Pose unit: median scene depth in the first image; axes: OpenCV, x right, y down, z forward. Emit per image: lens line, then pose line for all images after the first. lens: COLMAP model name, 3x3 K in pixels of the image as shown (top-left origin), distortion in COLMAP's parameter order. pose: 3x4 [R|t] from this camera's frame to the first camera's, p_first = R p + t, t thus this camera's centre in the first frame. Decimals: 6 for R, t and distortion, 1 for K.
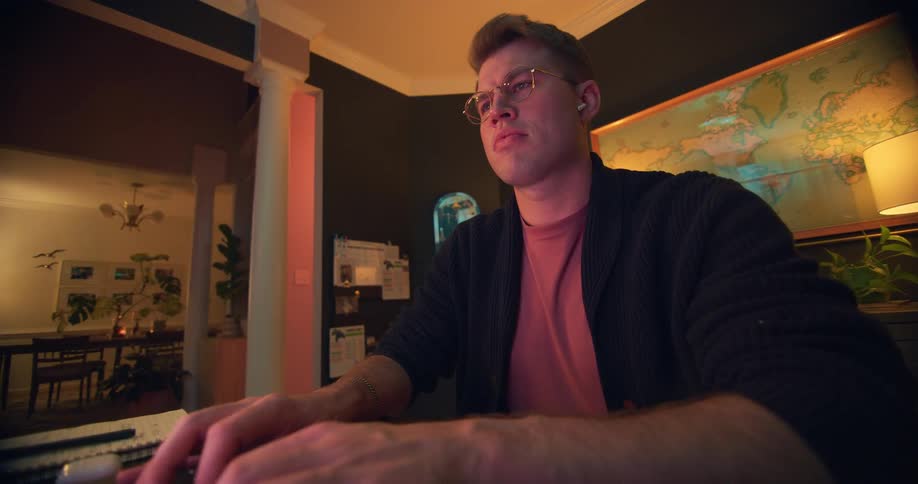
lens RADIAL K [[350.6, 0, 452.9], [0, 350.6, 244.8], [0, 0, 1]] dist [-0.018168, -0.003218]
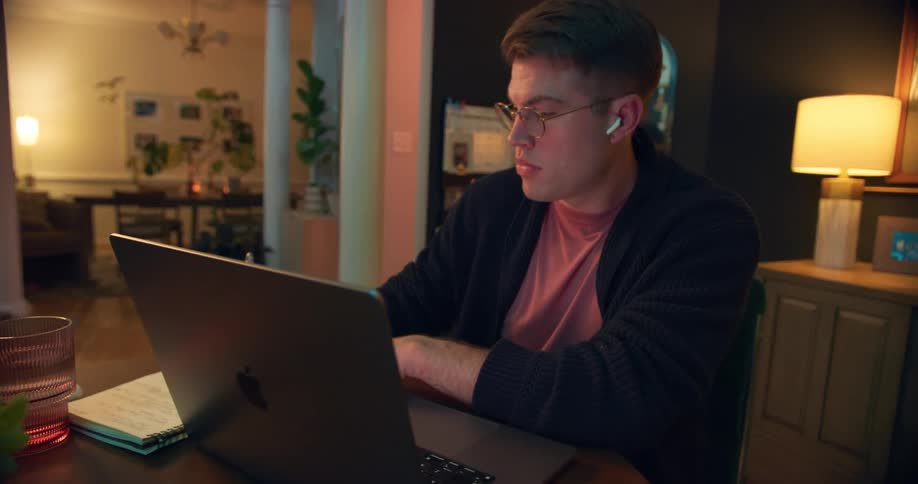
lens RADIAL K [[566.1, 0, 453.0], [0, 566.1, 247.2], [0, 0, 1]] dist [-0.069624, 0.038765]
pose [[0.947825, 0.132345, -0.290022, 0.034937], [-0.037929, 0.950109, 0.309603, -0.085349], [0.316527, -0.282449, 0.905557, -0.090191]]
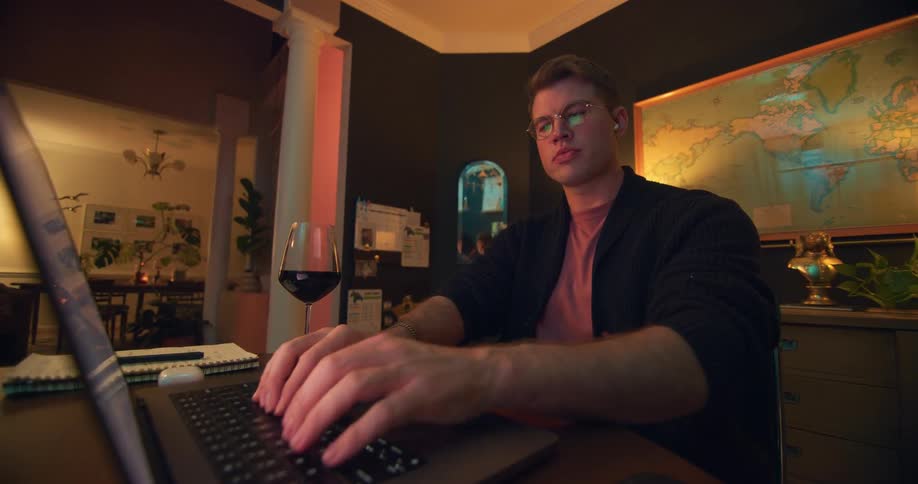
lens RADIAL K [[372.5, 0, 453.1], [0, 372.5, 244.9], [0, 0, 1]] dist [-0.015377, -0.004517]
pose [[0.995733, 0.073741, -0.055475, -0.001243], [-0.068851, 0.993965, 0.085405, -0.002609], [0.061438, -0.081221, 0.994801, -0.033323]]
